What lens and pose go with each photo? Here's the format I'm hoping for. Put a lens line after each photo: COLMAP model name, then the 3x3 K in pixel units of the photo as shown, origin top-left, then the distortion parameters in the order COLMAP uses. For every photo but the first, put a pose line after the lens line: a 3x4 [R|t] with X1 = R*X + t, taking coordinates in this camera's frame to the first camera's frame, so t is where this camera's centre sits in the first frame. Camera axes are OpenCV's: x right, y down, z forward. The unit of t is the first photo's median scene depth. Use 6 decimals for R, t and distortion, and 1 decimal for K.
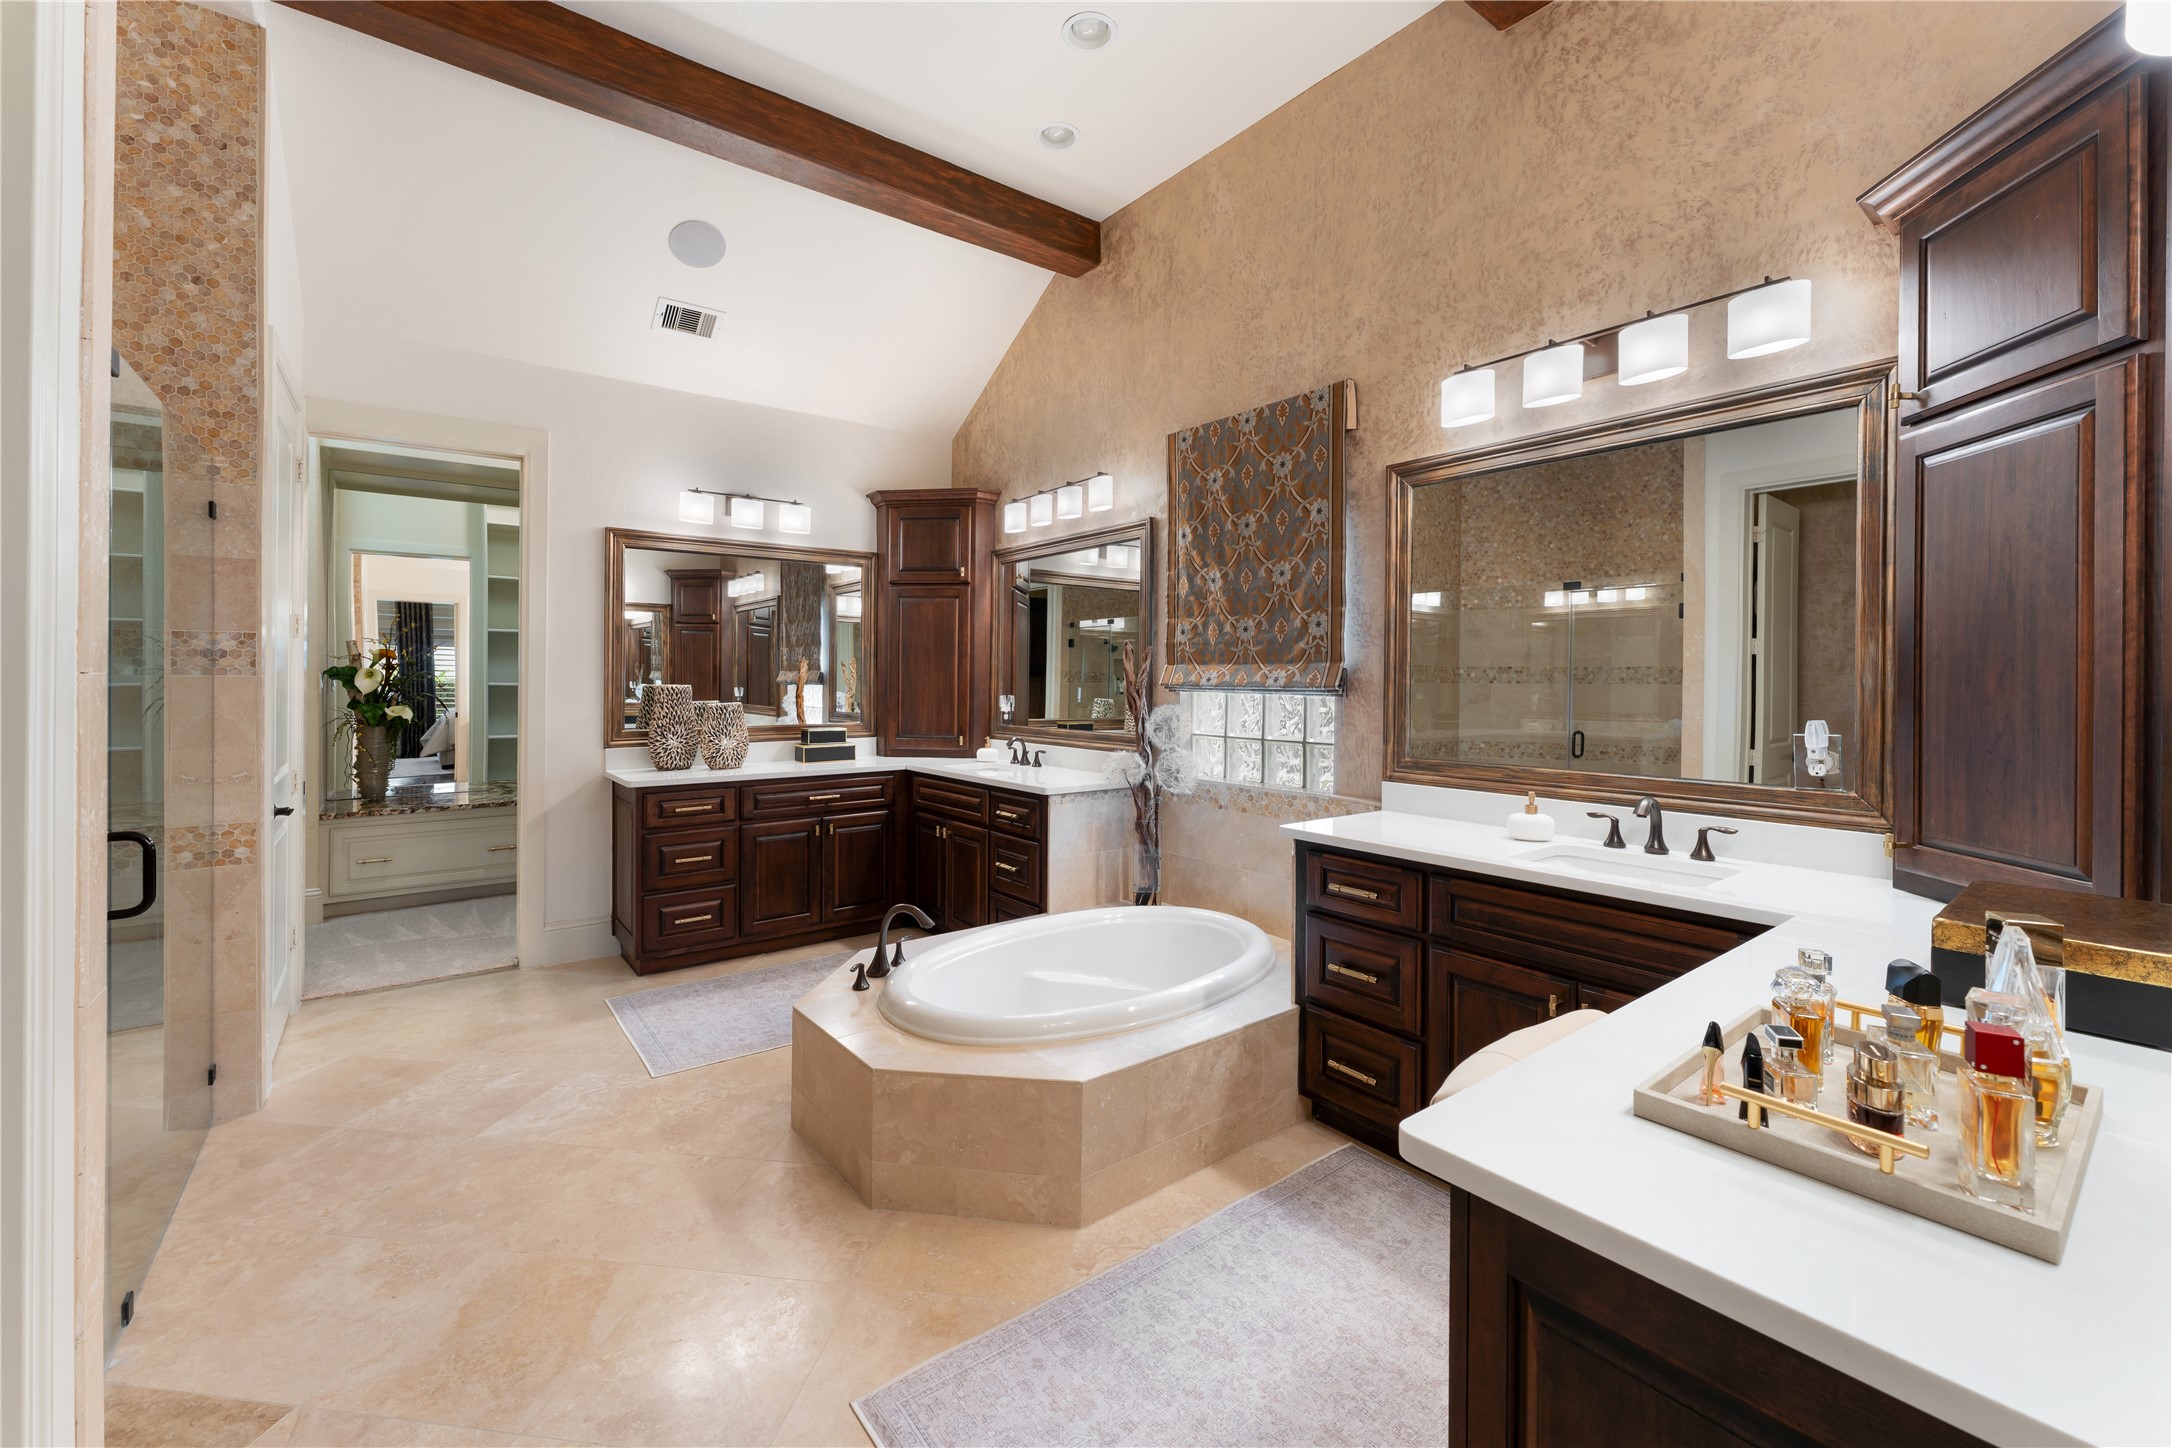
lens RADIAL K [[884.0, 0, 1081.7], [0, 884.0, 681.7], [0, 0, 1]] dist [0.000383, -0.000020]
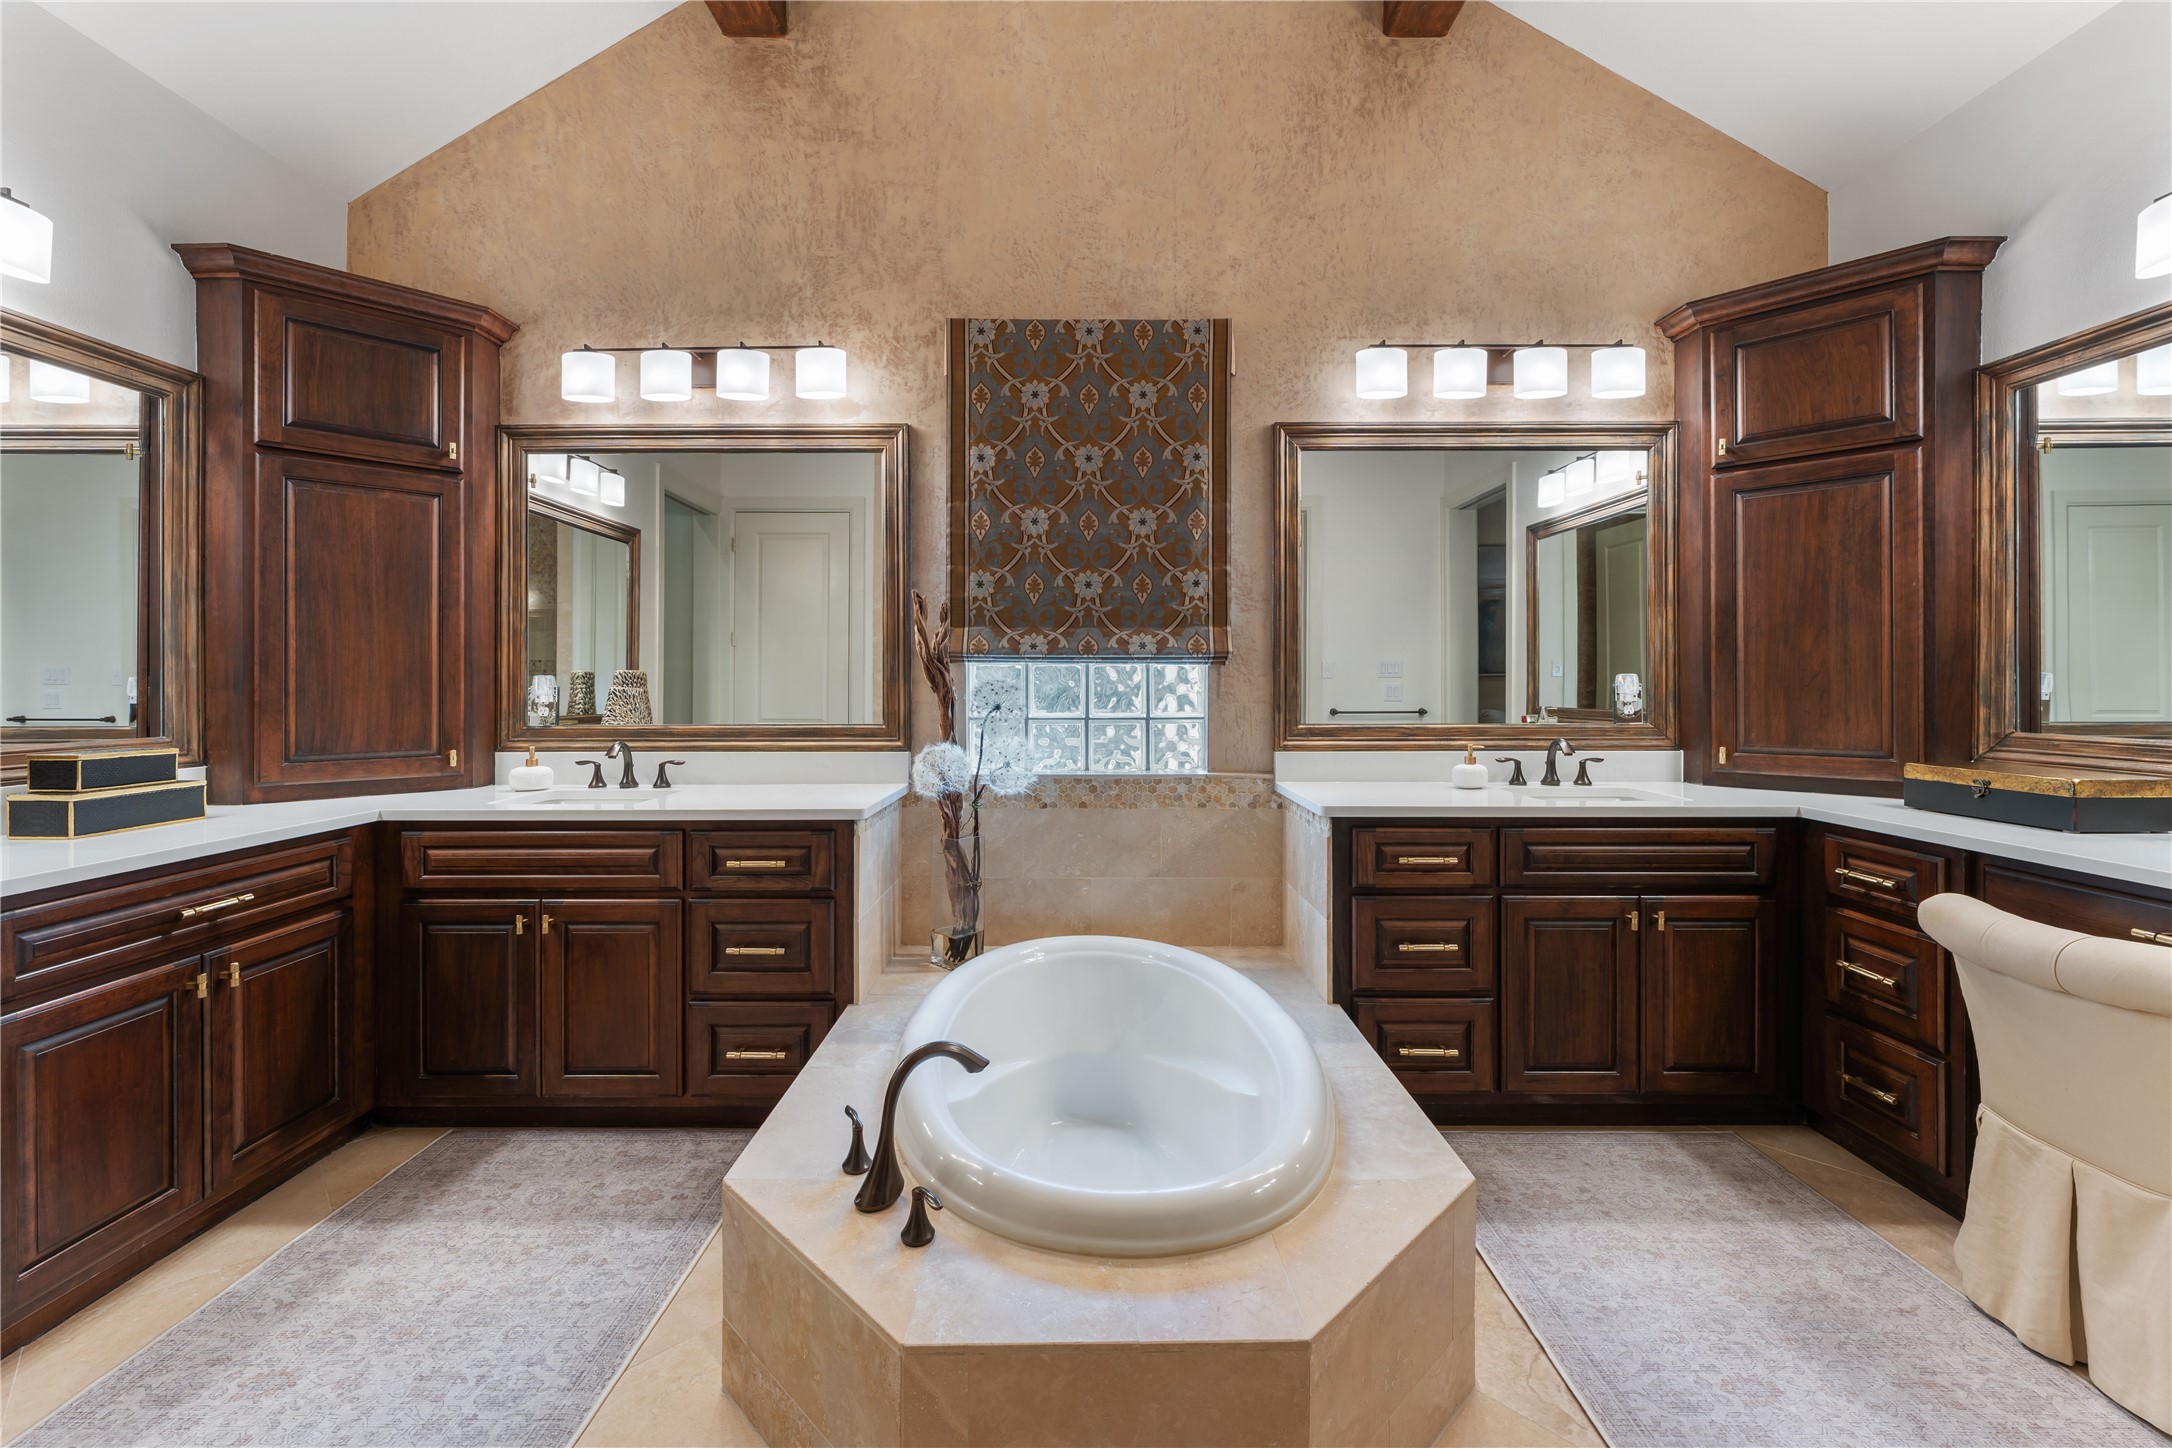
lens RADIAL K [[884.0, 0, 1081.7], [0, 884.0, 681.7], [0, 0, 1]] dist [0.000383, -0.000020]
pose [[0.611135, -0.007014, 0.791495, -0.506393], [0.006203, 0.999972, 0.004072, 0.029413], [-0.791502, 0.002421, 0.611162, 0.541645]]
